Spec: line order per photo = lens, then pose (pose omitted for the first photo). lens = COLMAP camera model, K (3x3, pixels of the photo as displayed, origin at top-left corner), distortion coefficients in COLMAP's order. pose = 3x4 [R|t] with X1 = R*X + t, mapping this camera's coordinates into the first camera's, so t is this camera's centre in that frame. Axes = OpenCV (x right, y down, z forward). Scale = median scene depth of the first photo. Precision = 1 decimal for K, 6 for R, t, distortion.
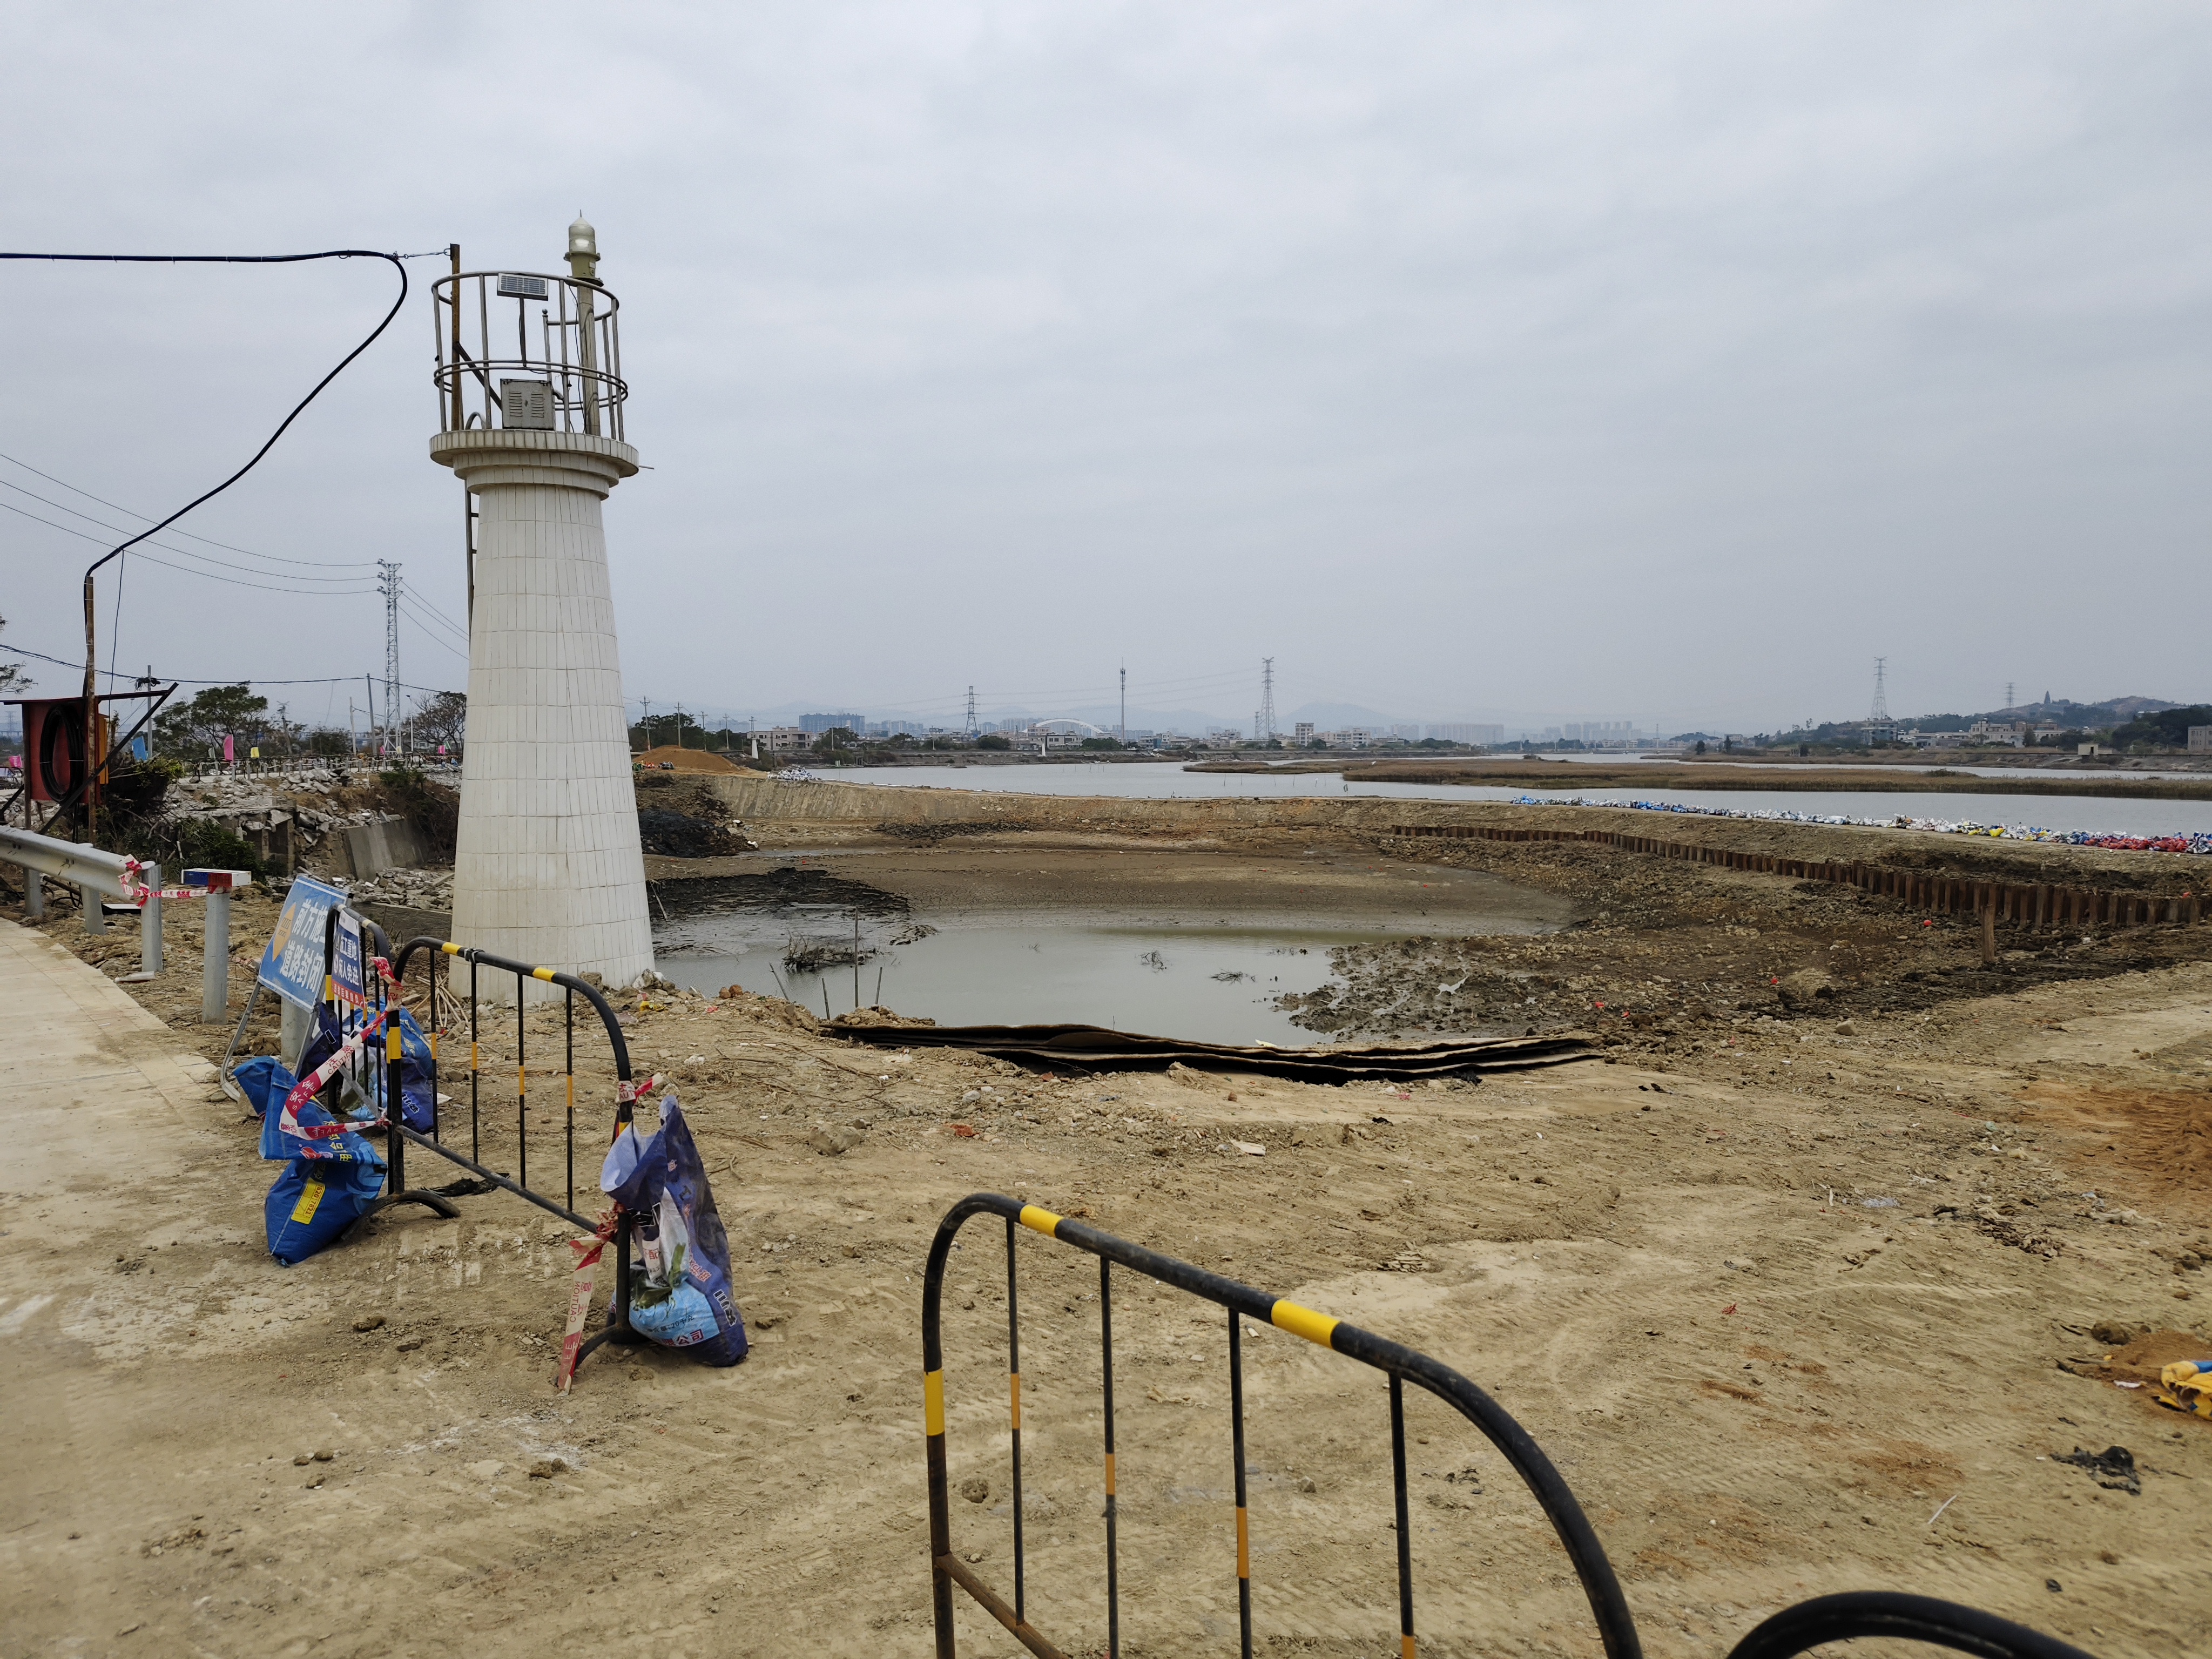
lens RADIAL K [[1481.0, 0, 1110.6], [0, 1481.0, 852.0], [0, 0, 1]] dist [0.005885, -0.004936]
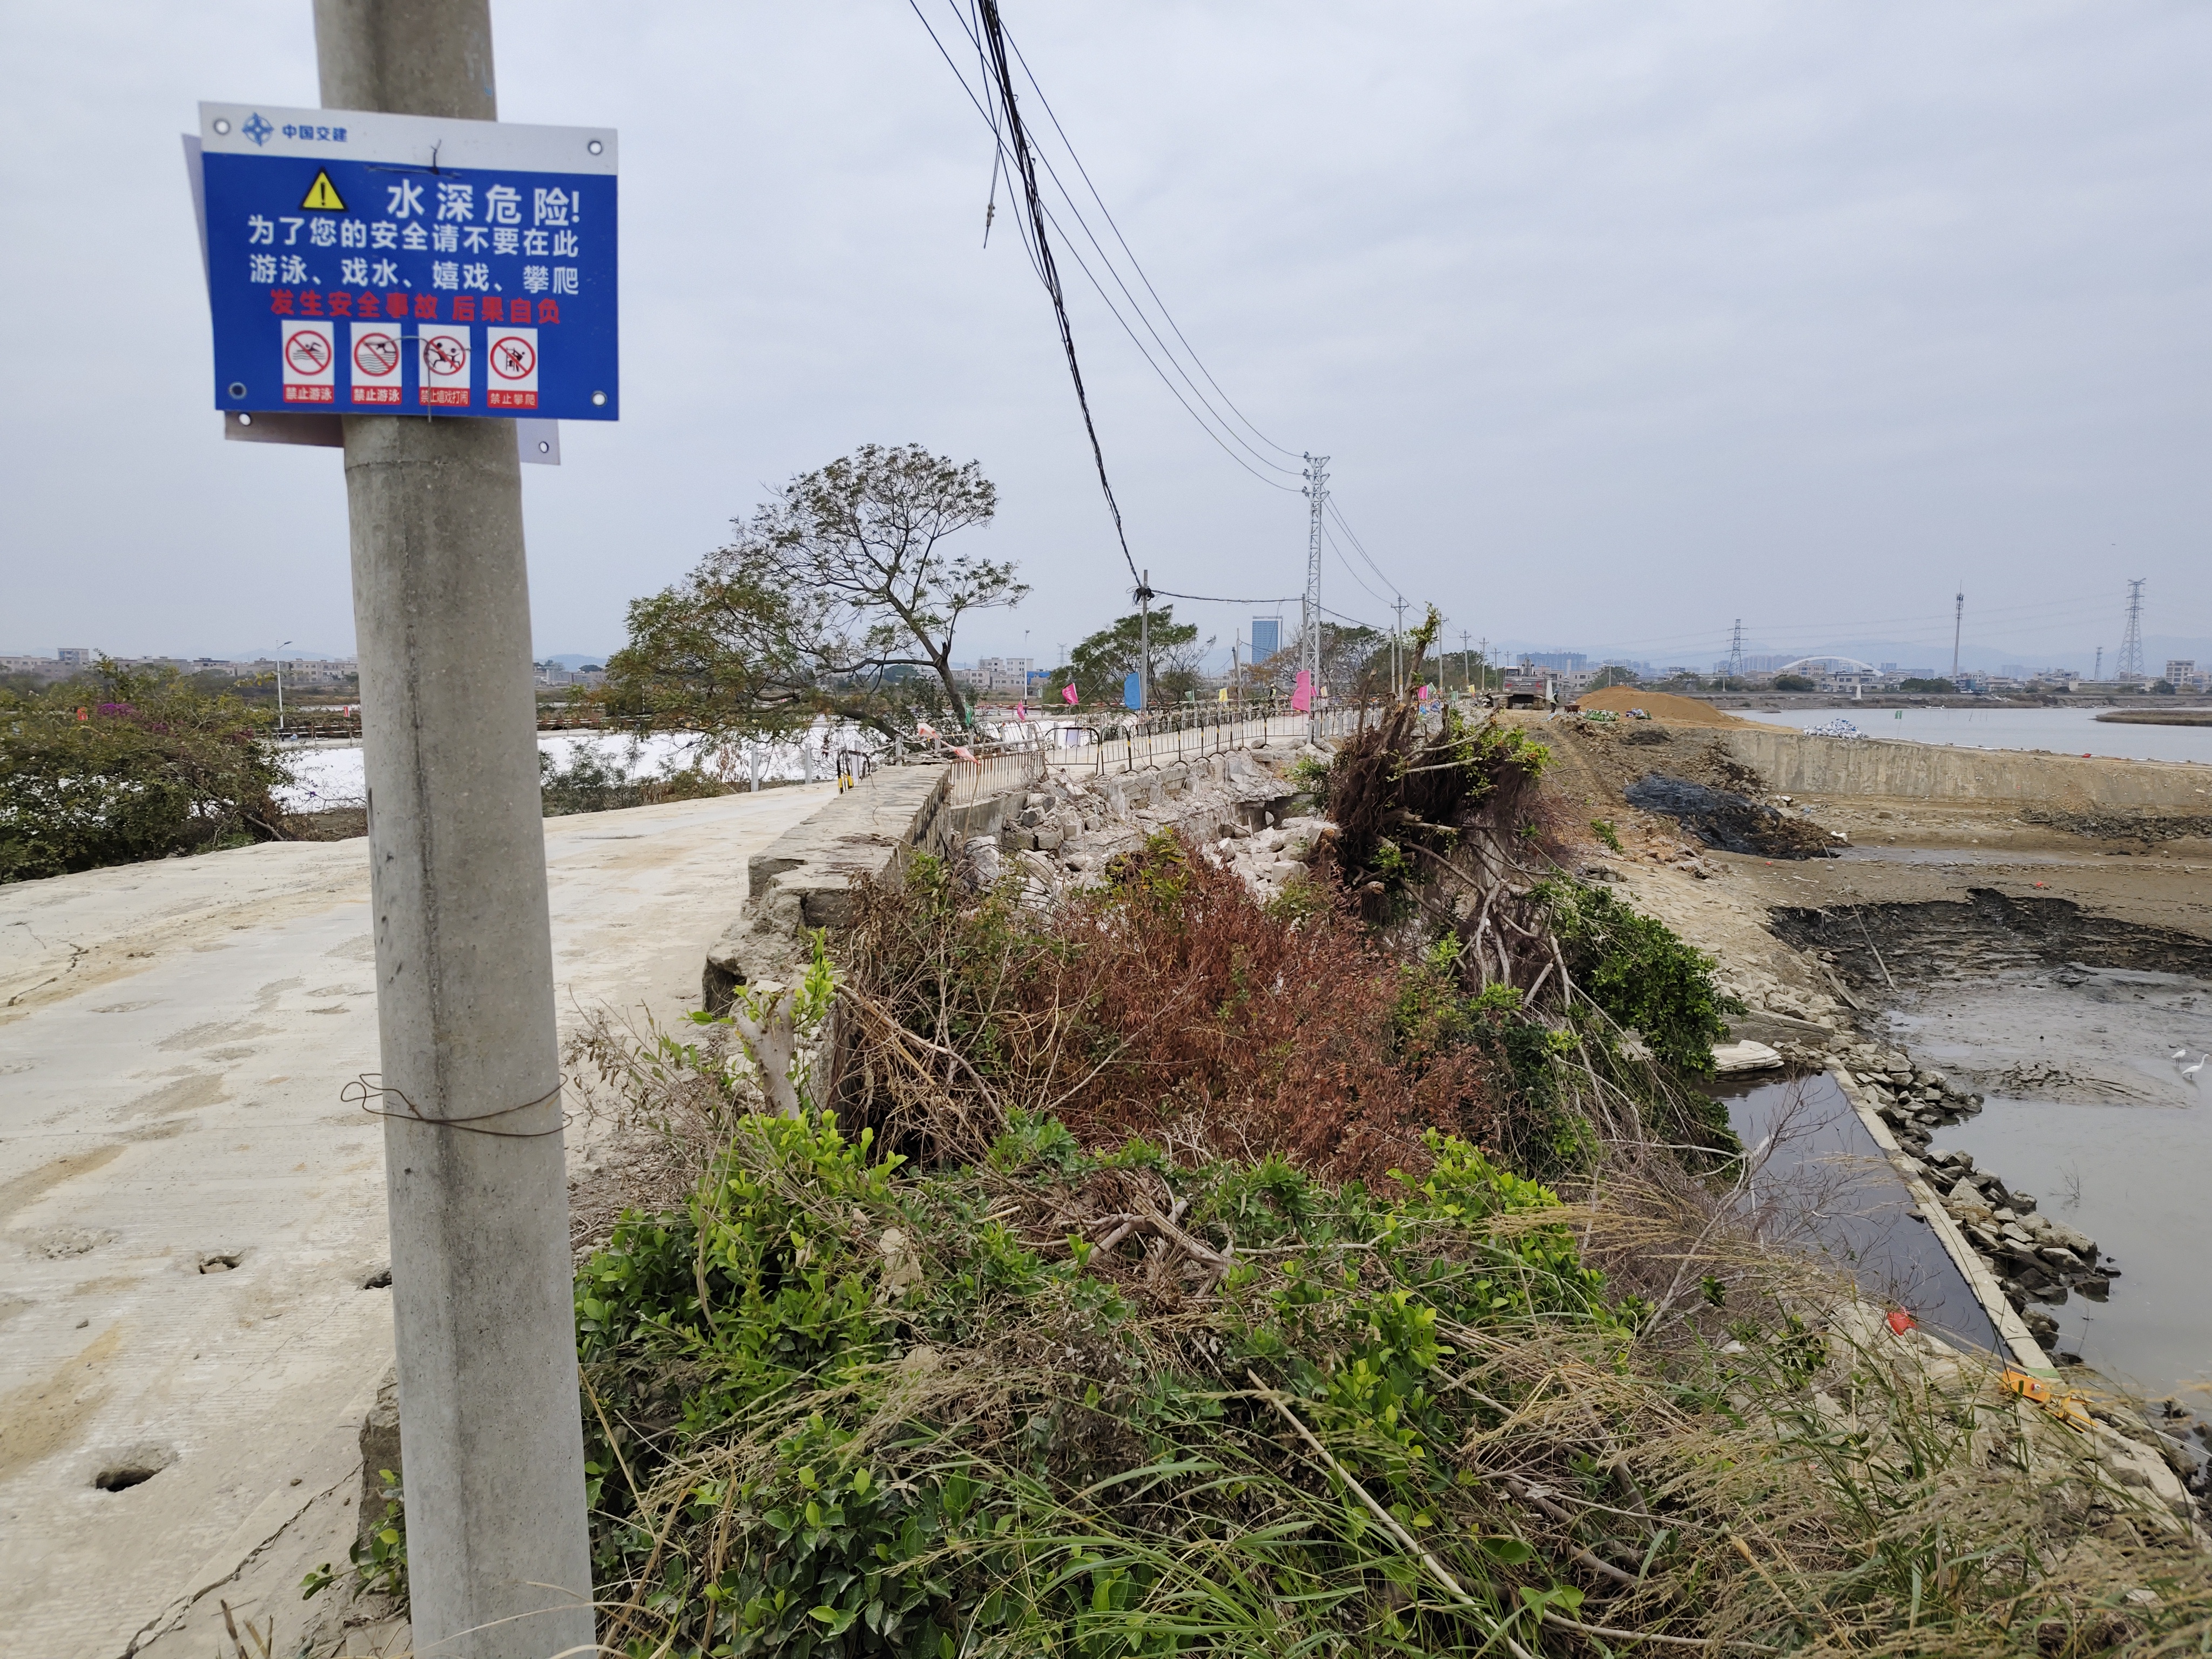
lens RADIAL K [[1481.0, 0, 1102.8], [0, 1481.0, 841.8], [0, 0, 1]] dist [0.005885, -0.004936]
pose [[0.888216, 0.053251, -0.456330, -0.239040], [-0.037840, 0.998365, 0.042849, -0.019718], [0.457865, -0.020792, 0.888778, 0.260747]]
